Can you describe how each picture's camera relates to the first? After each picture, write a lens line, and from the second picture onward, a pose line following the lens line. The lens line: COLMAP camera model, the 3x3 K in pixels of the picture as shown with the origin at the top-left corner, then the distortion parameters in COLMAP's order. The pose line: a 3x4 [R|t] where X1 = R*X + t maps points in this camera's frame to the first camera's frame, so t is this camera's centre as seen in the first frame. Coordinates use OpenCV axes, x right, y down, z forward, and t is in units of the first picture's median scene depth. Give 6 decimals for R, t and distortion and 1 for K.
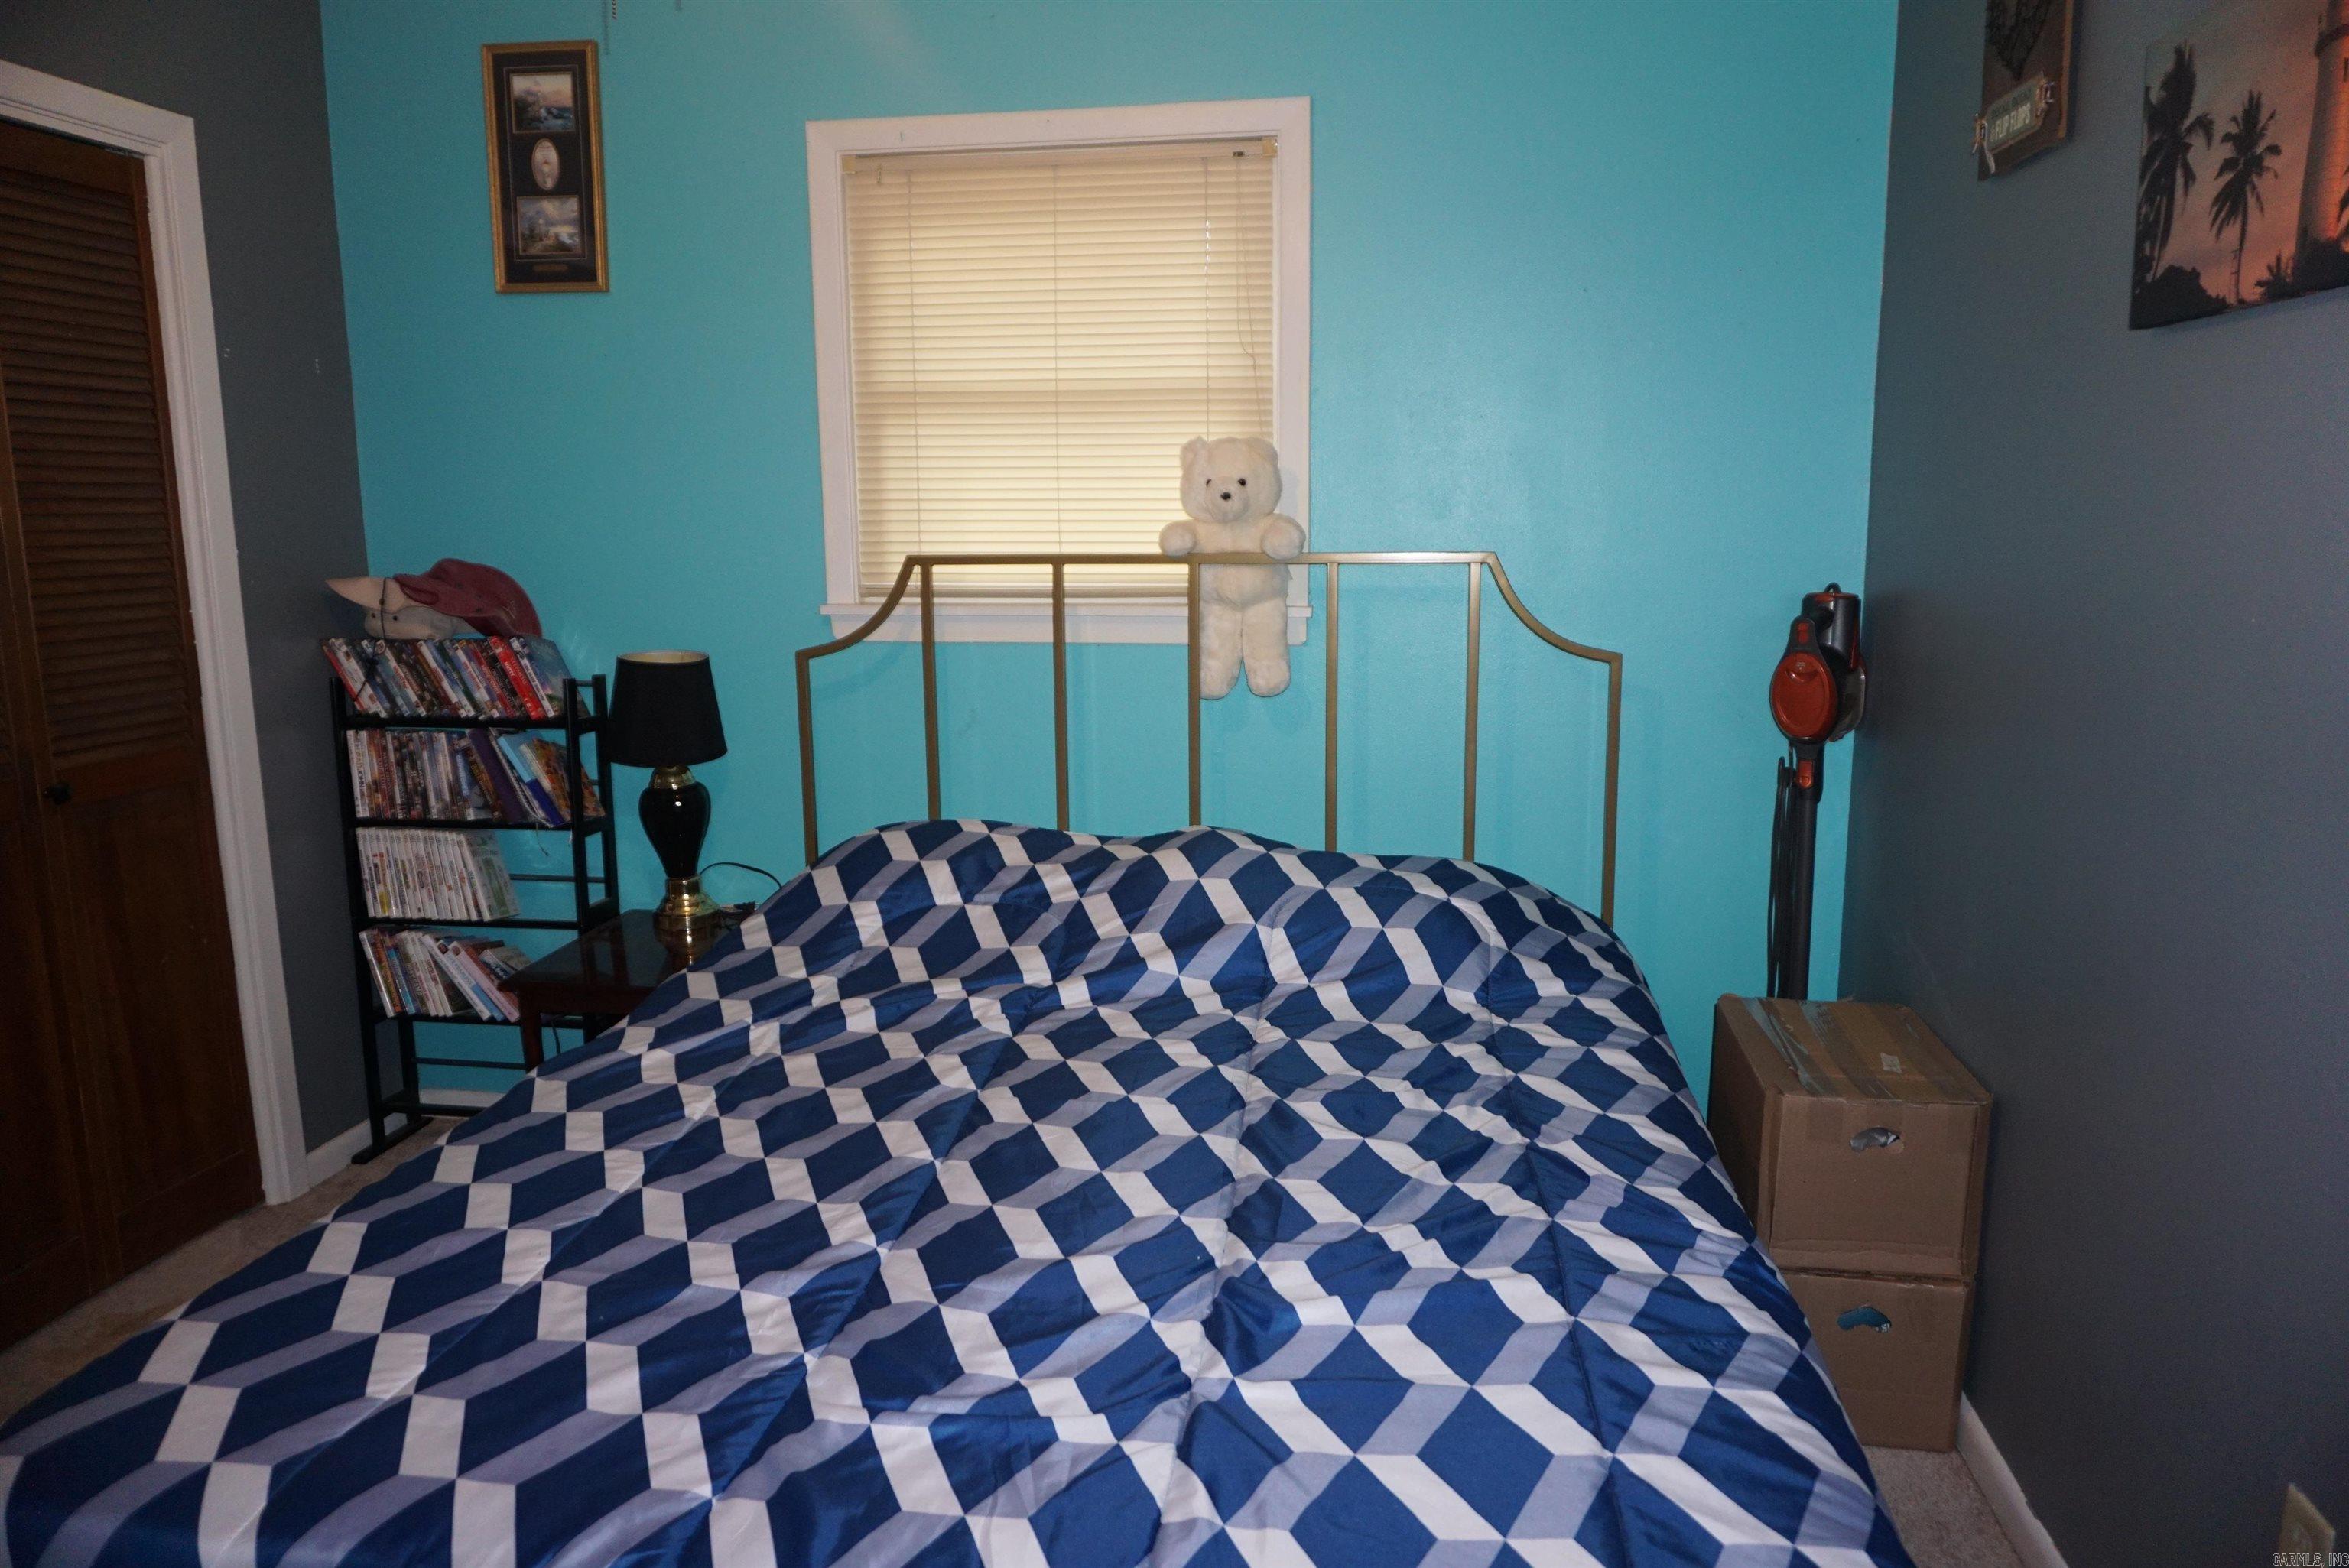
lens RADIAL K [[1563.8, 0, 1173.9], [0, 1563.8, 790.7], [0, 0, 1]] dist [-0.055276, 0.036696]
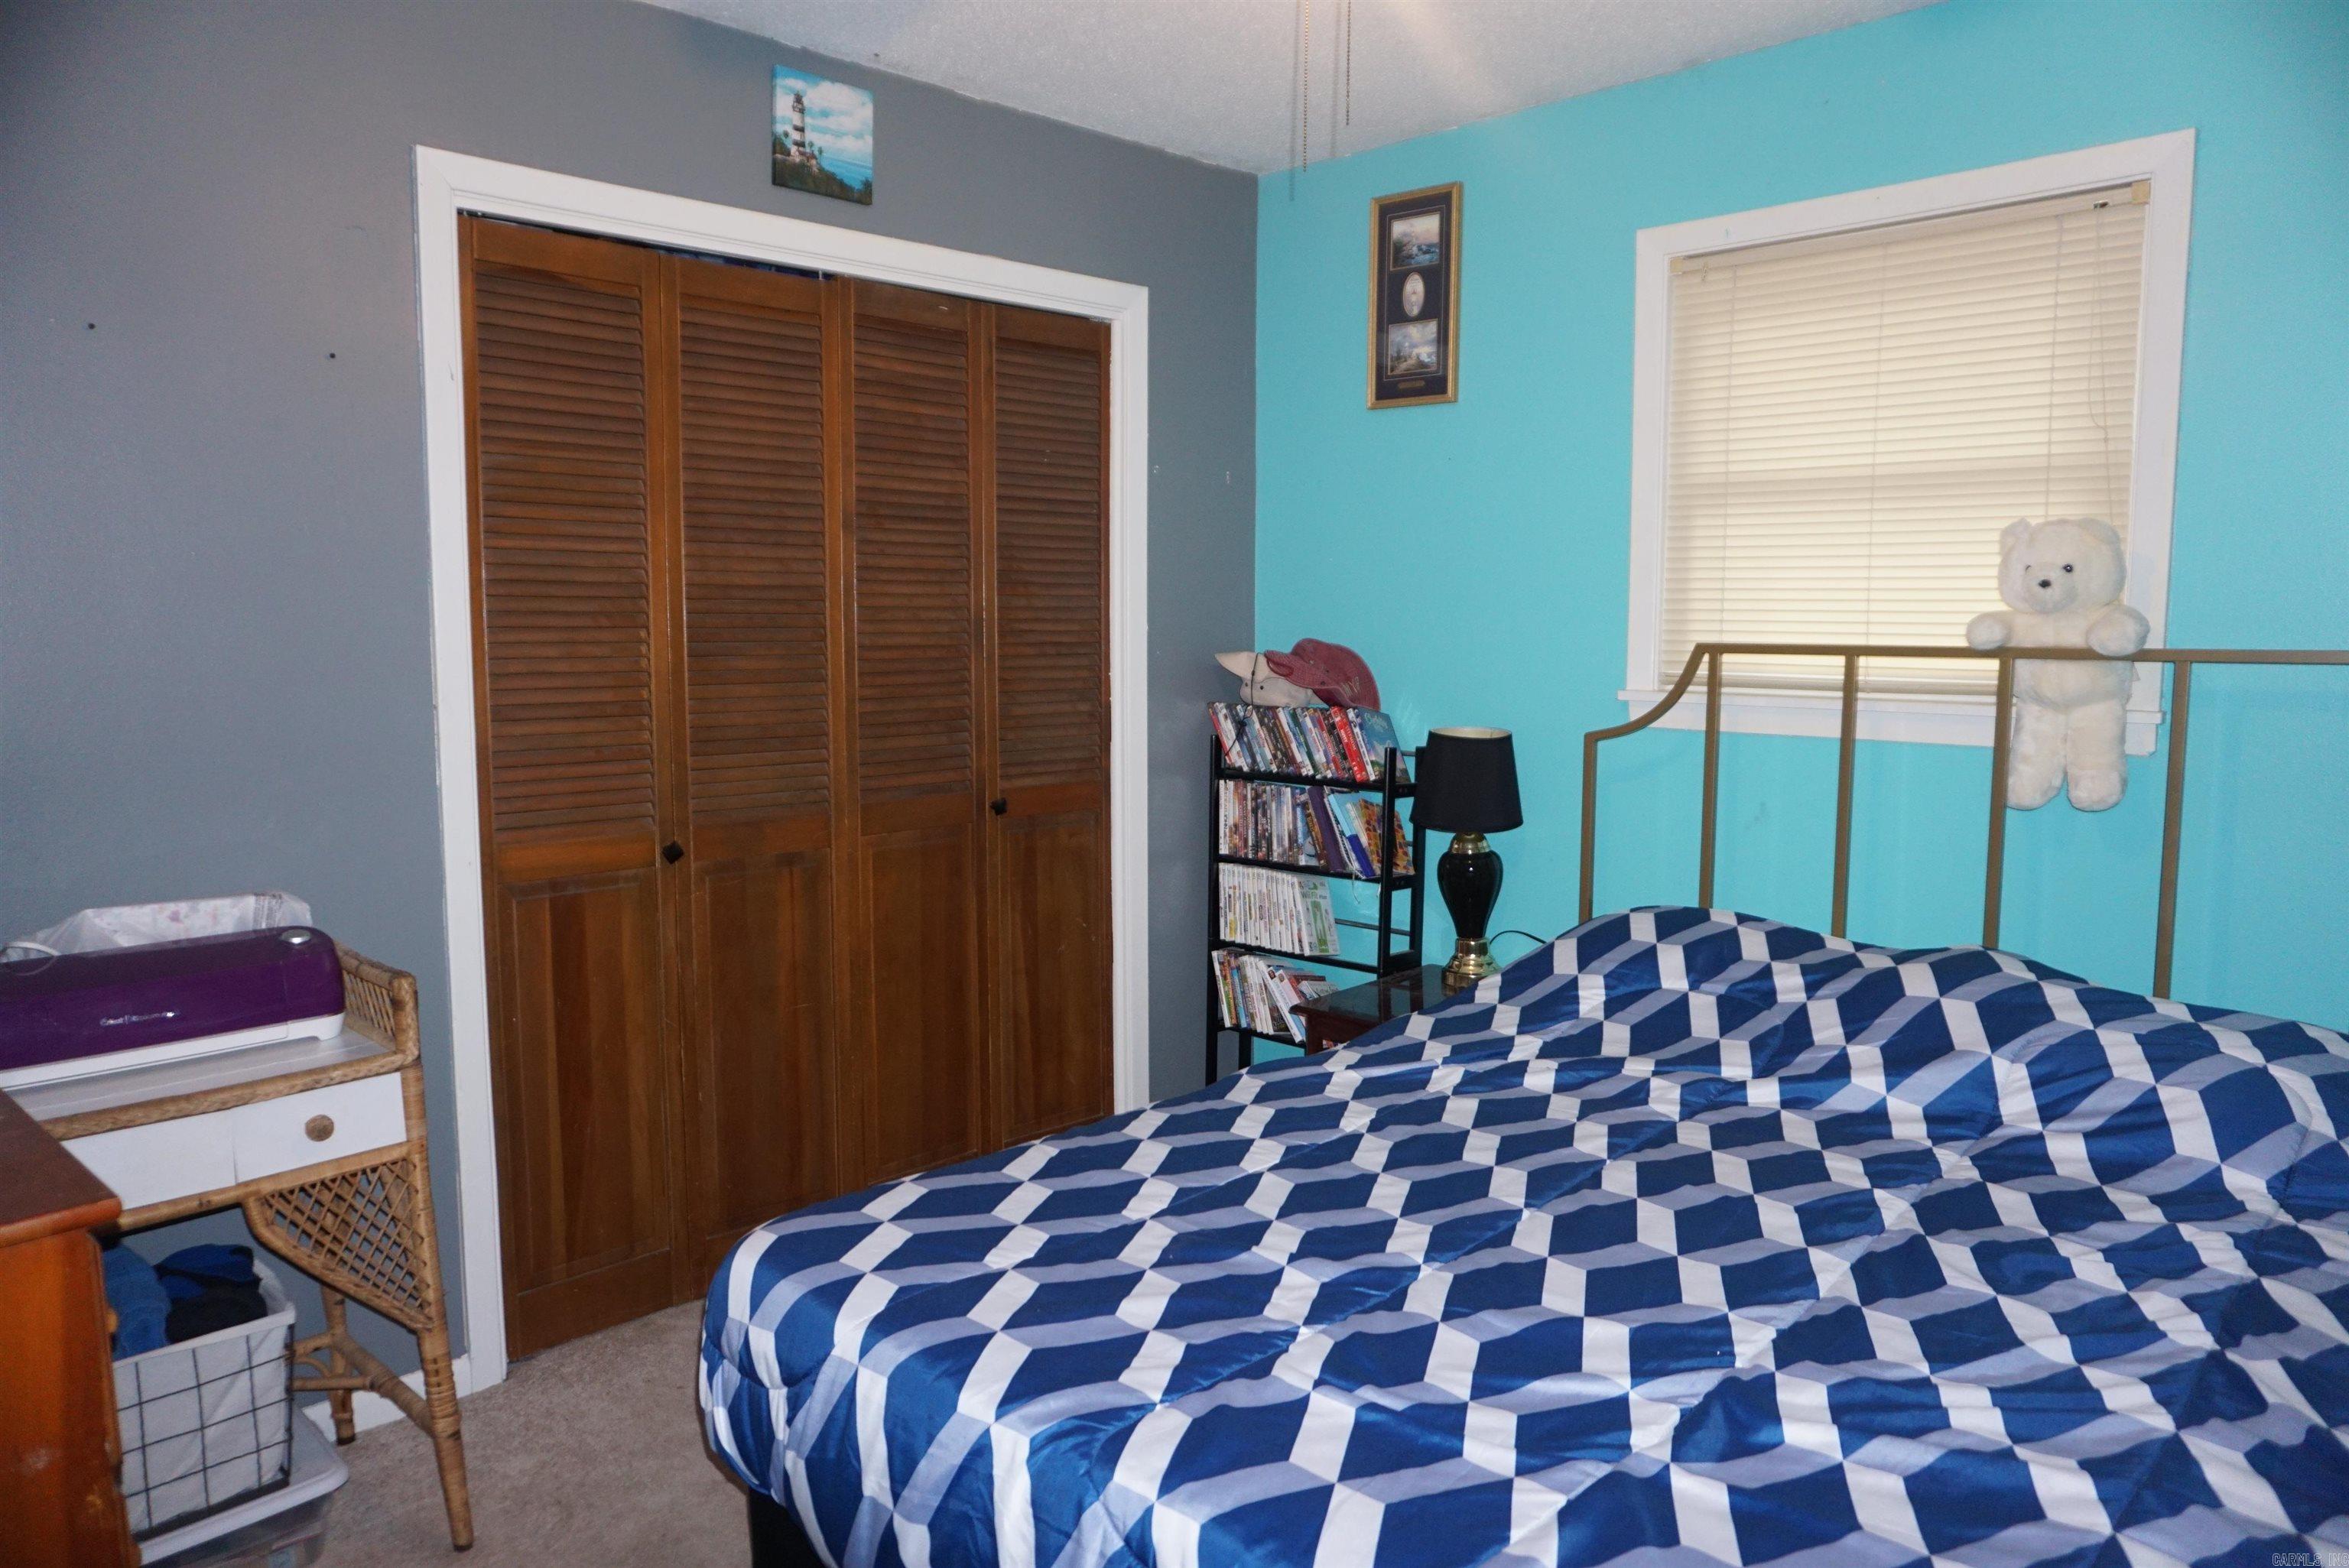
lens RADIAL K [[1563.8, 0, 1173.9], [0, 1563.8, 790.7], [0, 0, 1]] dist [-0.055276, 0.036696]
pose [[0.811103, 0.071328, -0.580538, 0.144561], [-0.110719, 0.993315, -0.032649, 0.013275], [0.574329, 0.090758, 0.813578, 0.001929]]
